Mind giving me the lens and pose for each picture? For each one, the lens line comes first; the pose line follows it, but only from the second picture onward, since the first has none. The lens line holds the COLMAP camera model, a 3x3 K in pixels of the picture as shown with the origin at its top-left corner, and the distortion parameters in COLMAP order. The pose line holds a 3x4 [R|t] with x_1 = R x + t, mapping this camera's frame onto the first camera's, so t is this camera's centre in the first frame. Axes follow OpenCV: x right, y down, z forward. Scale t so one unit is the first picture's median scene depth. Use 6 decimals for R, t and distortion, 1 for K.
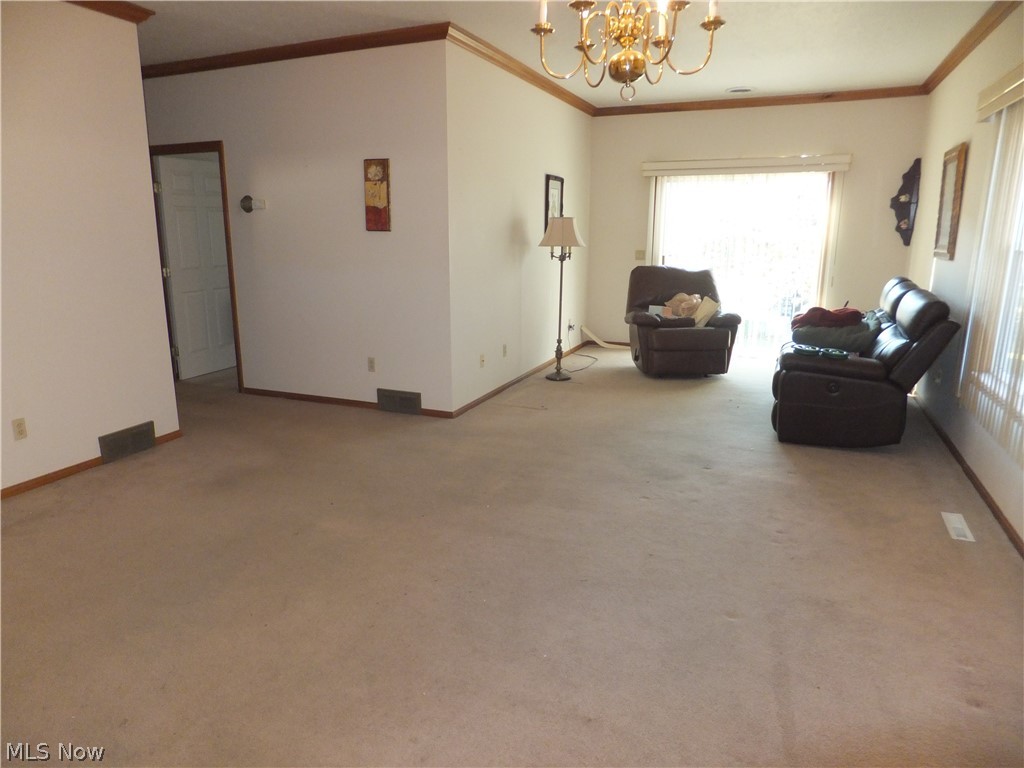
lens RADIAL K [[701.1, 0, 479.4], [0, 701.1, 388.2], [0, 0, 1]] dist [-0.024623, 0.023670]
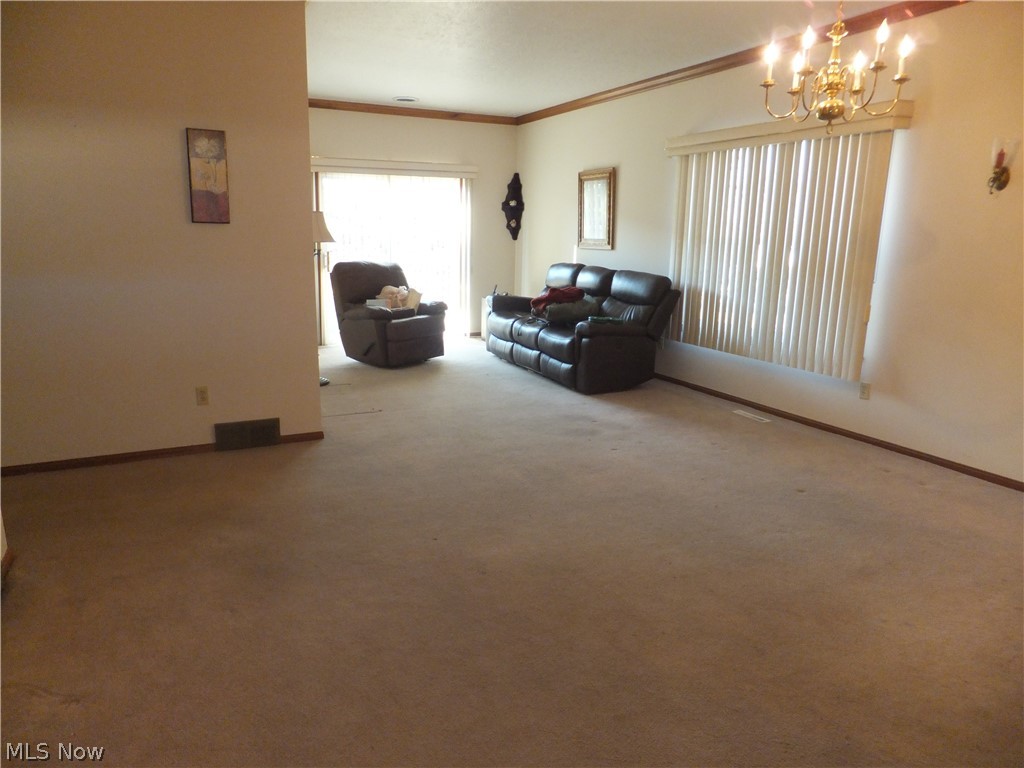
lens RADIAL K [[701.1, 0, 510.5], [0, 701.1, 384.7], [0, 0, 1]] dist [-0.024623, 0.023670]
pose [[0.618207, -0.160344, 0.769487, -0.453142], [0.160281, 0.984118, 0.076298, -0.042620], [-0.769500, 0.076166, 0.634088, 0.212580]]
